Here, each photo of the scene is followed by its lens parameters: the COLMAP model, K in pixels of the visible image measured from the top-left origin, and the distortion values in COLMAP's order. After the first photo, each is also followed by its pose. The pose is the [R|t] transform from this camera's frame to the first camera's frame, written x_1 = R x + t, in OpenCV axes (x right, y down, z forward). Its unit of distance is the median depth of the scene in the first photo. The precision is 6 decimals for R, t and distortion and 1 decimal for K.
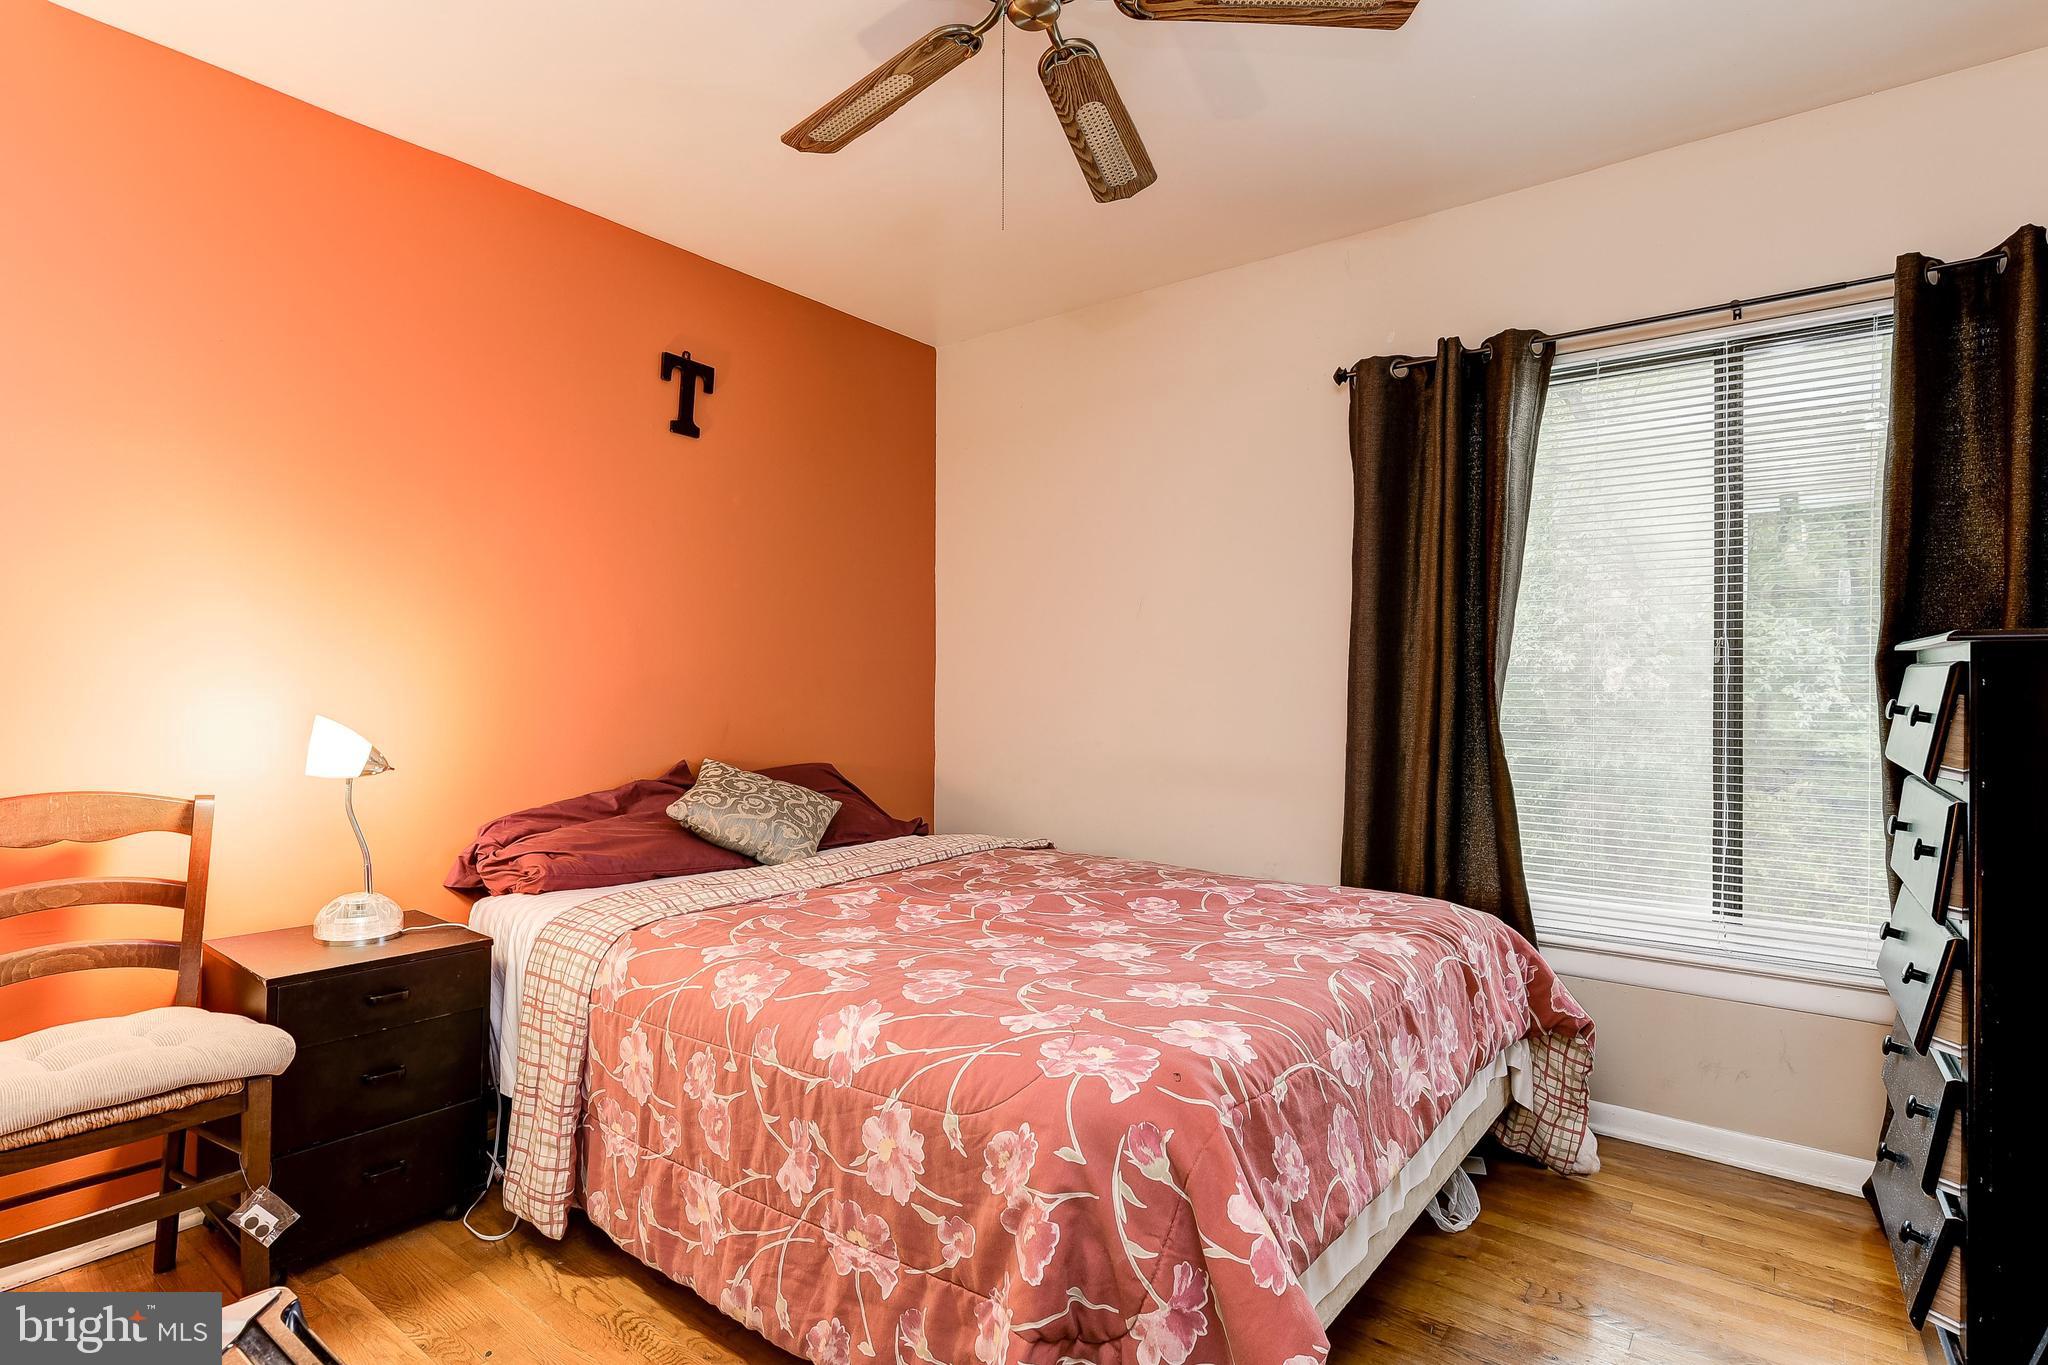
lens RADIAL K [[1026.2, 0, 1025.5], [0, 1026.2, 685.0], [0, 0, 1]] dist [-0.014258, 0.010415]
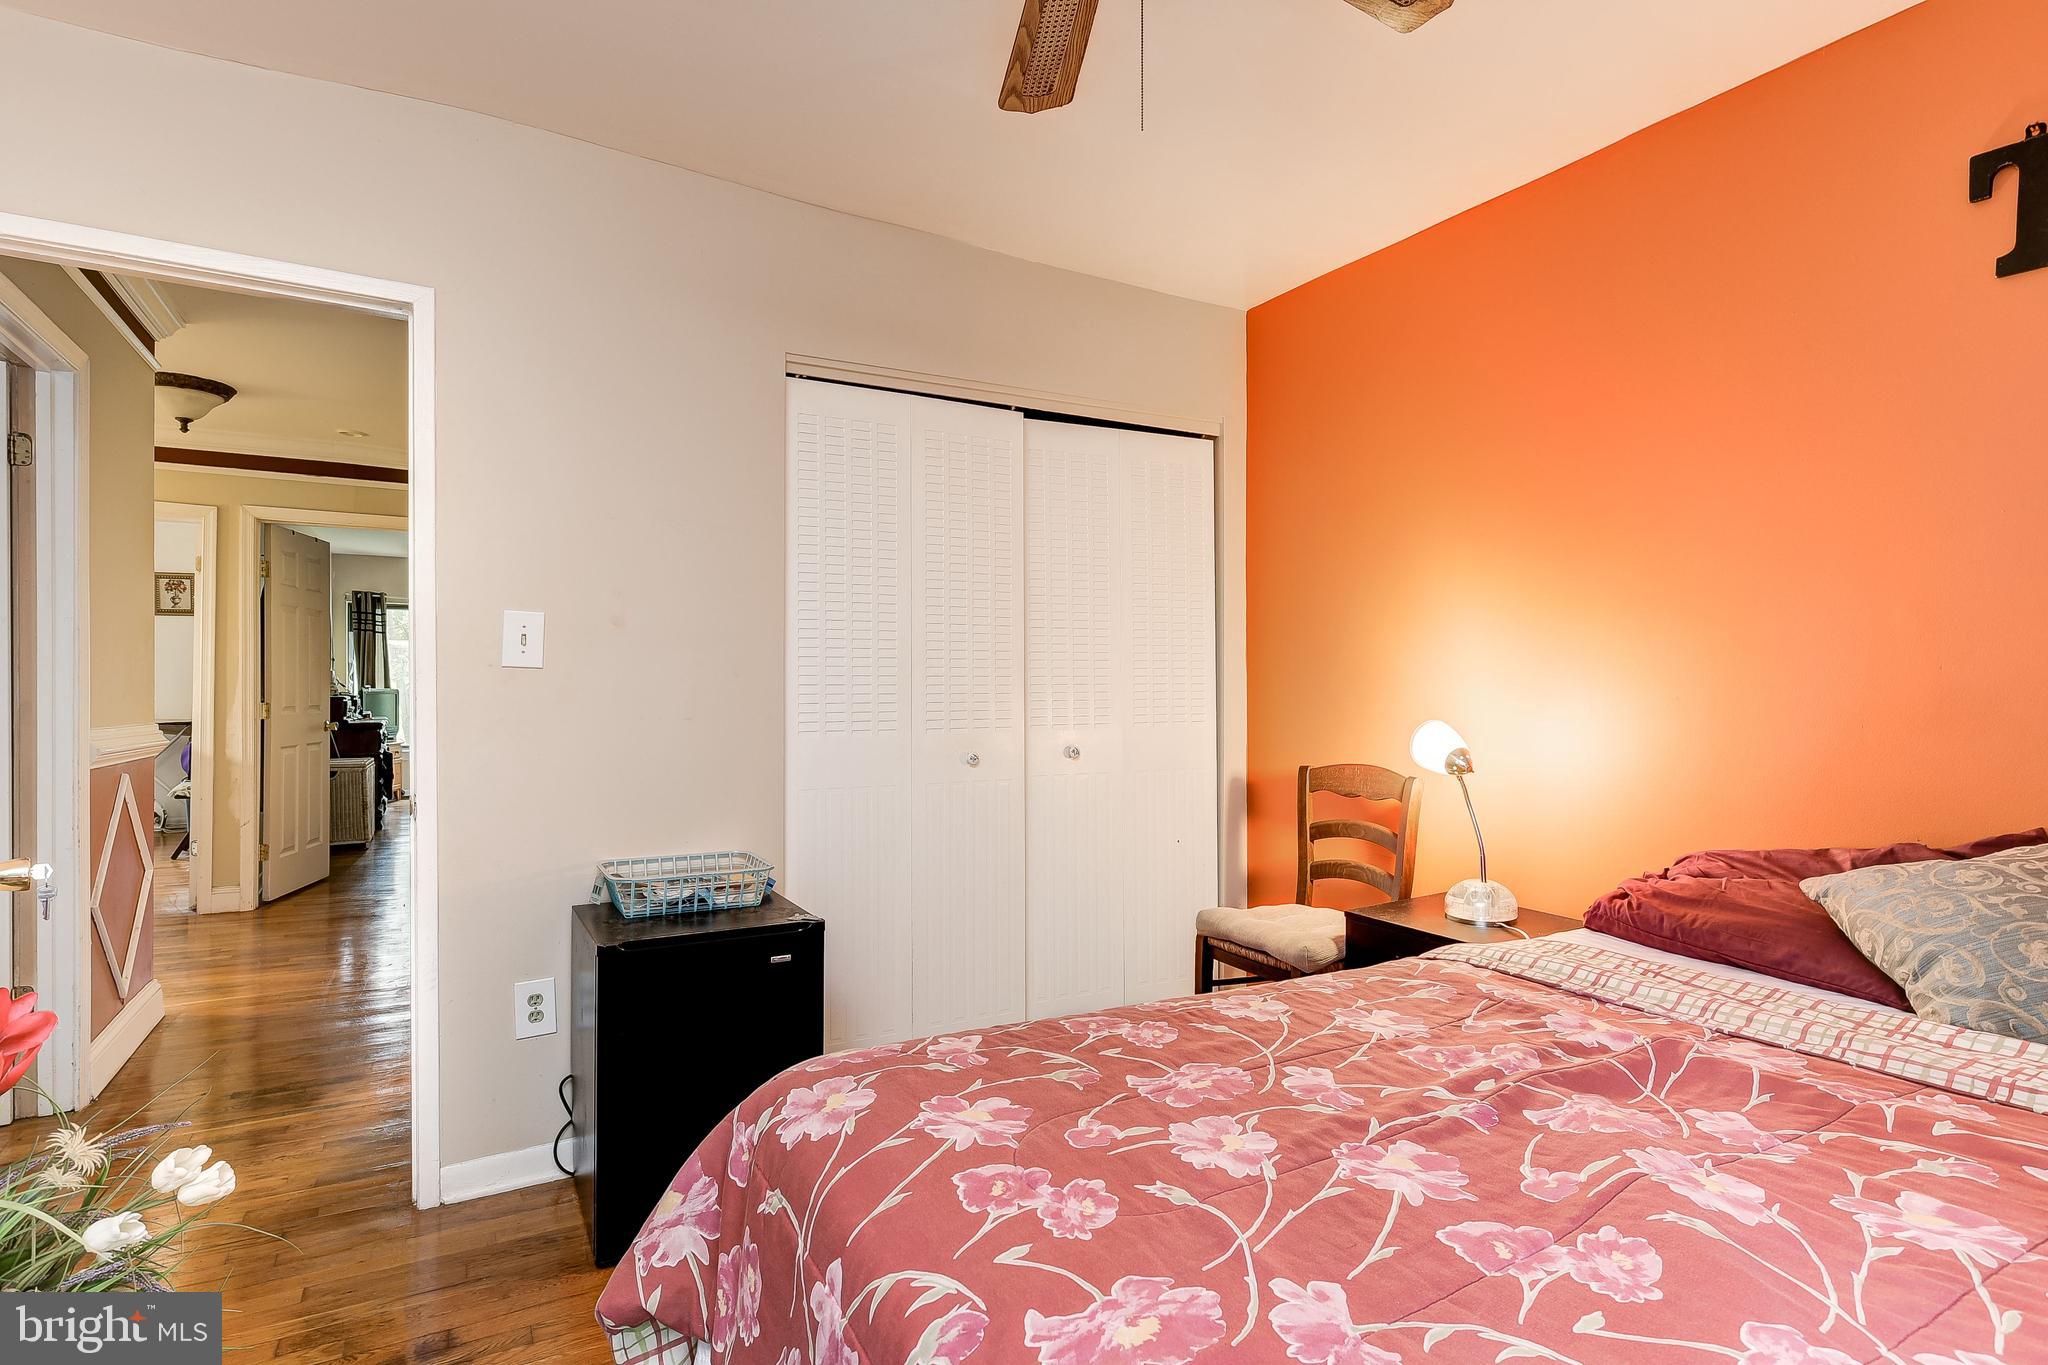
lens RADIAL K [[1026.2, 0, 1026.3], [0, 1026.2, 690.8], [0, 0, 1]] dist [-0.014258, 0.010415]
pose [[-0.400089, -0.008556, -0.916437, 0.723913], [-0.003221, 0.999963, -0.007930, 0.002550], [0.916471, -0.000221, -0.400101, 1.205969]]
